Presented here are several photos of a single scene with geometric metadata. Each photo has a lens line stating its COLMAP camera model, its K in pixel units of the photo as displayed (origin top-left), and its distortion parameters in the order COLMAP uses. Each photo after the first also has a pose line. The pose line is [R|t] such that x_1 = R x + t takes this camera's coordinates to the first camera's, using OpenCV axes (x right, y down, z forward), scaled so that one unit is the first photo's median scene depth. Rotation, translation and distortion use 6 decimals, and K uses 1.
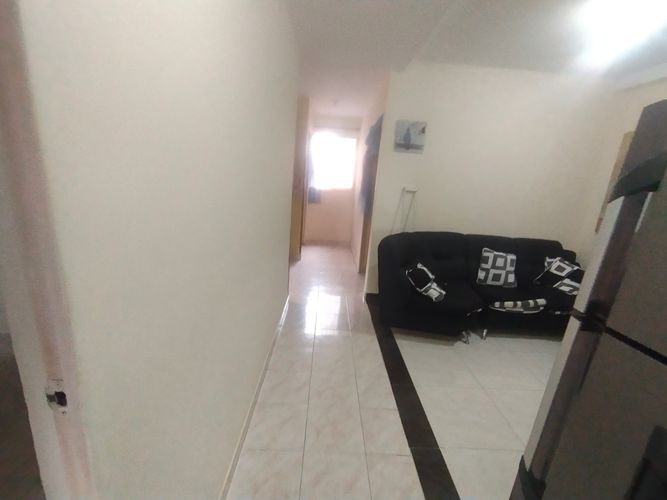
lens RADIAL K [[301.6, 0, 337.1], [0, 301.6, 253.4], [0, 0, 1]] dist [-0.041596, 0.023916]
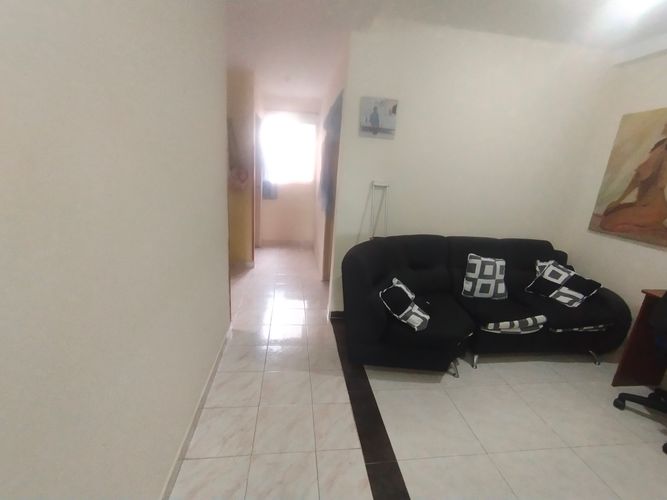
lens RADIAL K [[301.6, 0, 337.1], [0, 301.6, 253.4], [0, 0, 1]] dist [-0.041596, 0.023916]
pose [[0.993913, -0.038385, 0.103264, 0.039411], [0.035497, 0.998930, 0.029661, -0.056640], [-0.104292, -0.025815, 0.994212, 0.211892]]
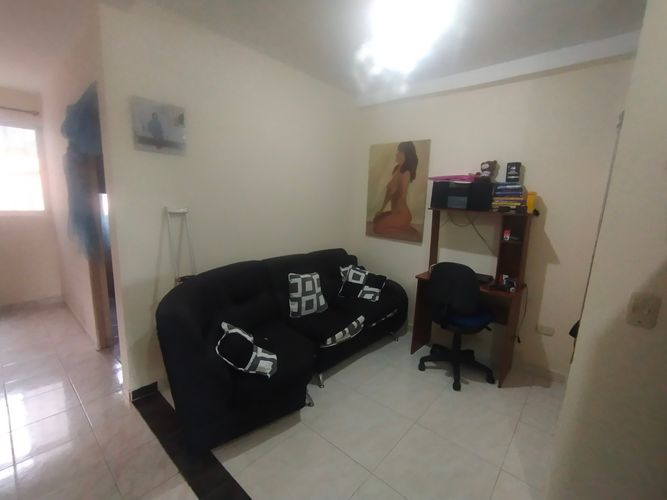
lens RADIAL K [[301.6, 0, 337.1], [0, 301.6, 253.4], [0, 0, 1]] dist [-0.041596, 0.023916]
pose [[0.674094, -0.179853, 0.716415, 0.002372], [0.201208, 0.977936, 0.056185, -0.092878], [-0.710713, 0.106275, 0.695408, 0.334040]]
